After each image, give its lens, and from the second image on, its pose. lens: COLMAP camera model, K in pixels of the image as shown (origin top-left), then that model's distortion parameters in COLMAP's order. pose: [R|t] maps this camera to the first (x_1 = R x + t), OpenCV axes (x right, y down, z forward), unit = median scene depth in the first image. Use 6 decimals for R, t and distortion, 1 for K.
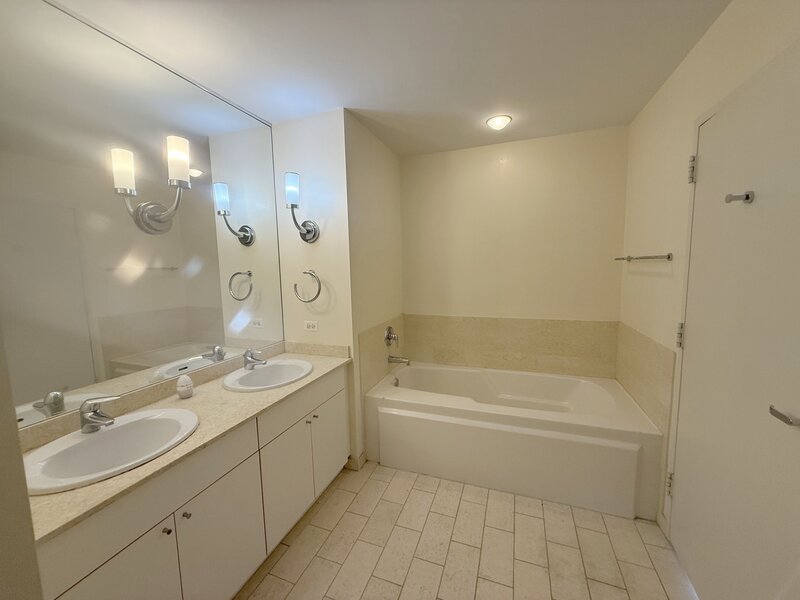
lens RADIAL K [[319.3, 0, 397.4], [0, 319.3, 299.3], [0, 0, 1]] dist [0.000187, -0.000075]
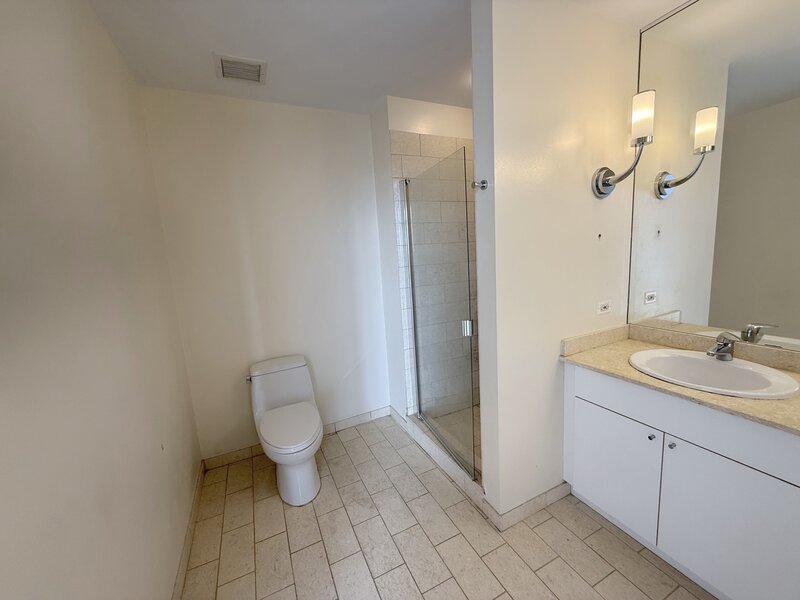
lens RADIAL K [[319.3, 0, 397.4], [0, 319.3, 299.3], [0, 0, 1]] dist [0.000187, -0.000075]
pose [[-0.699432, 0.175285, -0.692871, 0.533166], [0.005570, 0.970765, 0.239966, -0.070558], [0.714677, 0.163981, -0.679961, 0.760497]]
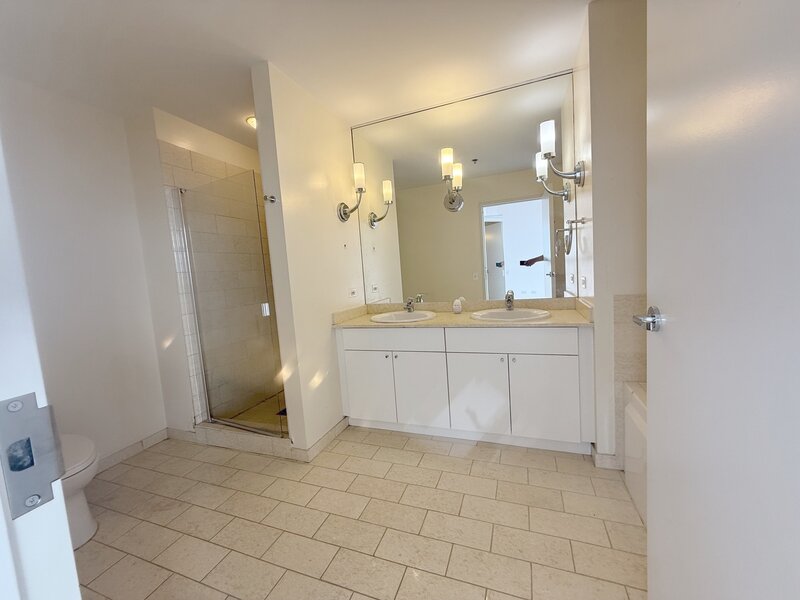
lens RADIAL K [[319.3, 0, 397.4], [0, 319.3, 299.3], [0, 0, 1]] dist [0.000187, -0.000075]
pose [[-0.014521, 0.113840, -0.993393, 0.989992], [-0.033409, 0.992888, 0.114270, 0.072755], [0.999336, 0.034848, -0.010614, 0.782151]]
